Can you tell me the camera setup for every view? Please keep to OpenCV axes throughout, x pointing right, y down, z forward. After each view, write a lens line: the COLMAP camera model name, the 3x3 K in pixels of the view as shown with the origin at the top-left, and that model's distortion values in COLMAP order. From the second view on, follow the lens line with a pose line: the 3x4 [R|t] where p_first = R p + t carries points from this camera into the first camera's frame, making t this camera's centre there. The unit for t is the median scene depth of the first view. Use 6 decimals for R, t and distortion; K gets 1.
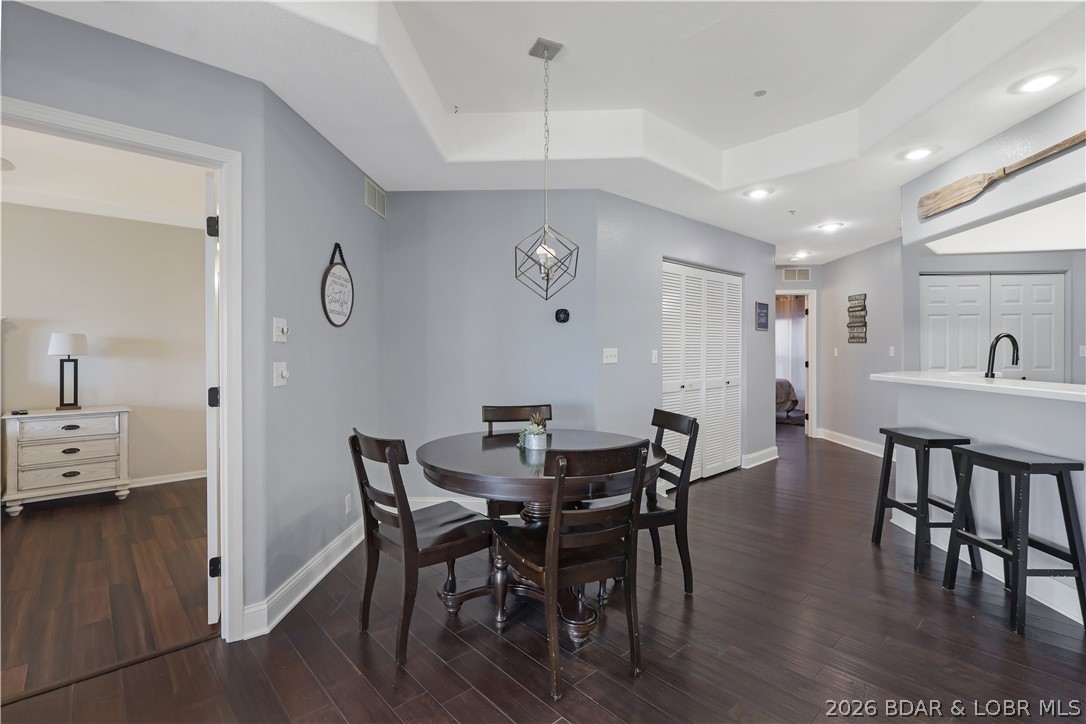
lens RADIAL K [[508.9, 0, 549.5], [0, 508.9, 350.6], [0, 0, 1]] dist [-0.003931, 0.003914]
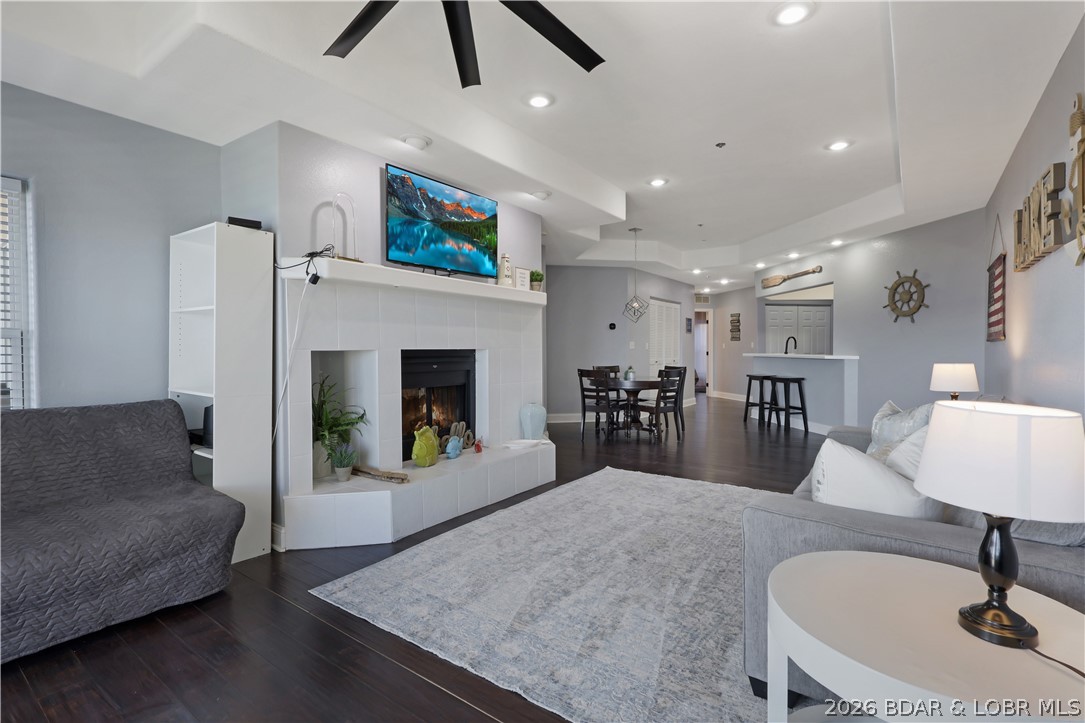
lens RADIAL K [[508.4, 0, 551.6], [0, 508.4, 348.0], [0, 0, 1]] dist [-0.003931, 0.003914]
pose [[0.977959, 0.002475, 0.208781, -0.642990], [-0.002192, 0.999996, -0.001589, 0.025041], [-0.208784, 0.001096, 0.977961, -0.986614]]
